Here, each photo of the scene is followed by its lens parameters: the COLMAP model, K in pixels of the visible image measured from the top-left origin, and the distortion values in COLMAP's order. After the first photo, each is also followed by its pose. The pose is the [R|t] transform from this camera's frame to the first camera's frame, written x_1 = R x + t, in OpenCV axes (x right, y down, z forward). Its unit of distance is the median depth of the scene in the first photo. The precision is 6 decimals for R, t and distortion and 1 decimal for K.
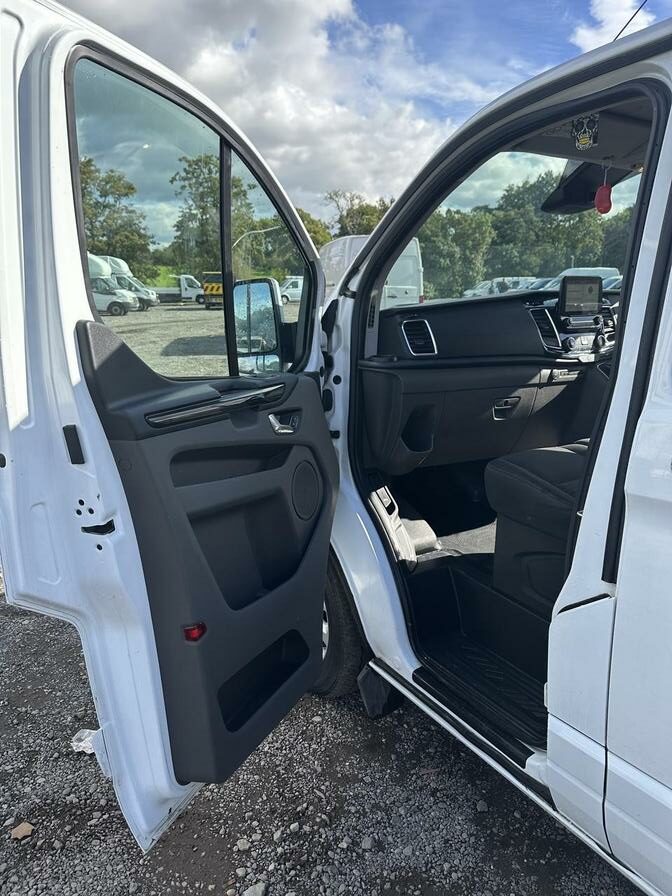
lens RADIAL K [[651.3, 0, 332.6], [0, 651.3, 449.1], [0, 0, 1]] dist [-0.061724, -0.003161]
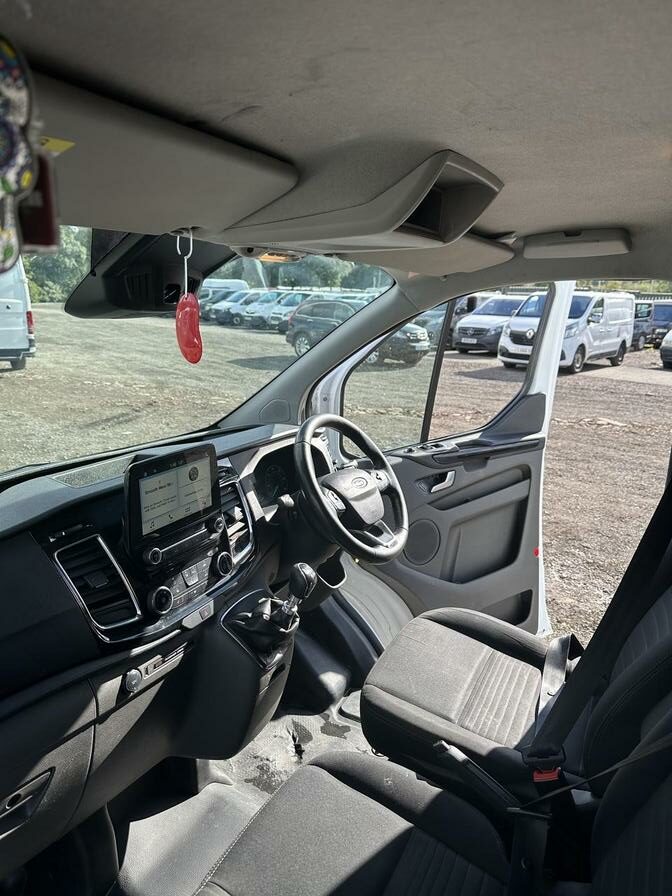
lens RADIAL K [[660.3, 0, 335.0], [0, 660.3, 451.1], [0, 0, 1]] dist [0.016842, -0.006608]
pose [[0.861132, -0.101603, 0.498125, 0.246159], [0.105537, 0.994207, 0.020343, -0.269993], [-0.497306, 0.035053, 0.866867, 0.504841]]
